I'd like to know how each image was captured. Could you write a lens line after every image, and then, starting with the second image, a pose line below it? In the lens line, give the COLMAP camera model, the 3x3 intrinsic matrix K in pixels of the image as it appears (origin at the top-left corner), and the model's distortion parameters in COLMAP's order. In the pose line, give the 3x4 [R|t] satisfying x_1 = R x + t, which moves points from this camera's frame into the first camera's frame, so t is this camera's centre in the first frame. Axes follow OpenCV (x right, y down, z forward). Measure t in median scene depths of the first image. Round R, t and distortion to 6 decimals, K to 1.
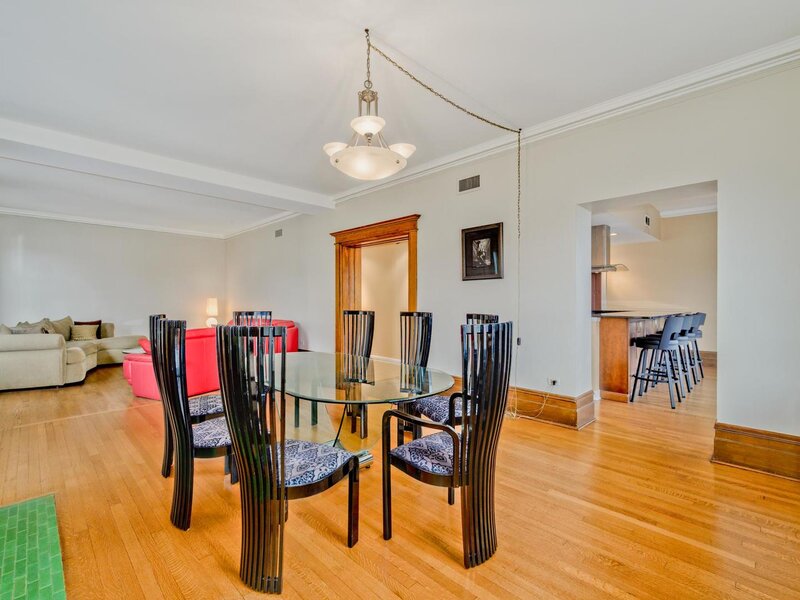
lens RADIAL K [[378.0, 0, 401.4], [0, 378.0, 301.0], [0, 0, 1]] dist [0.001523, -0.000003]
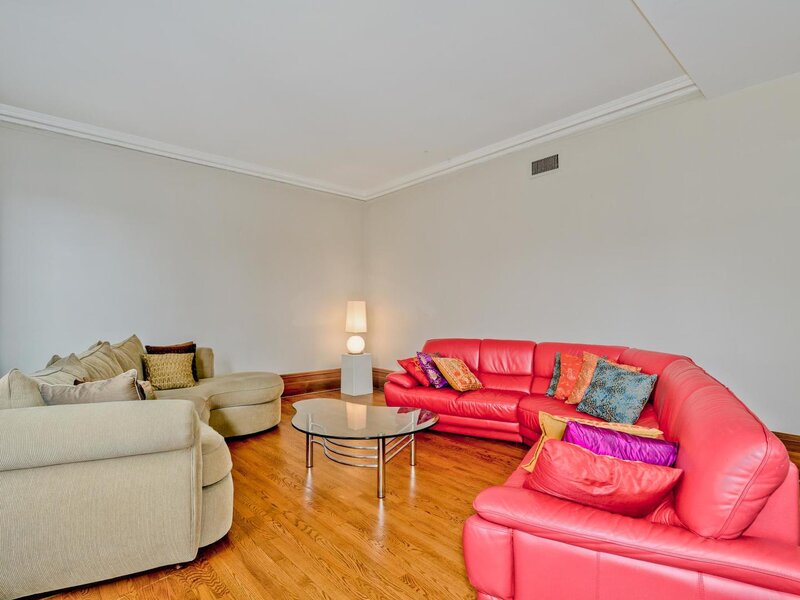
lens RADIAL K [[416.9, 0, 400.0], [0, 416.9, 303.6], [0, 0, 1]] dist [-0.002775, -0.000473]
pose [[0.998990, -0.002034, -0.044897, -0.502669], [0.001433, 0.999909, -0.013413, 0.007274], [0.044920, 0.013335, 0.998902, 0.468473]]
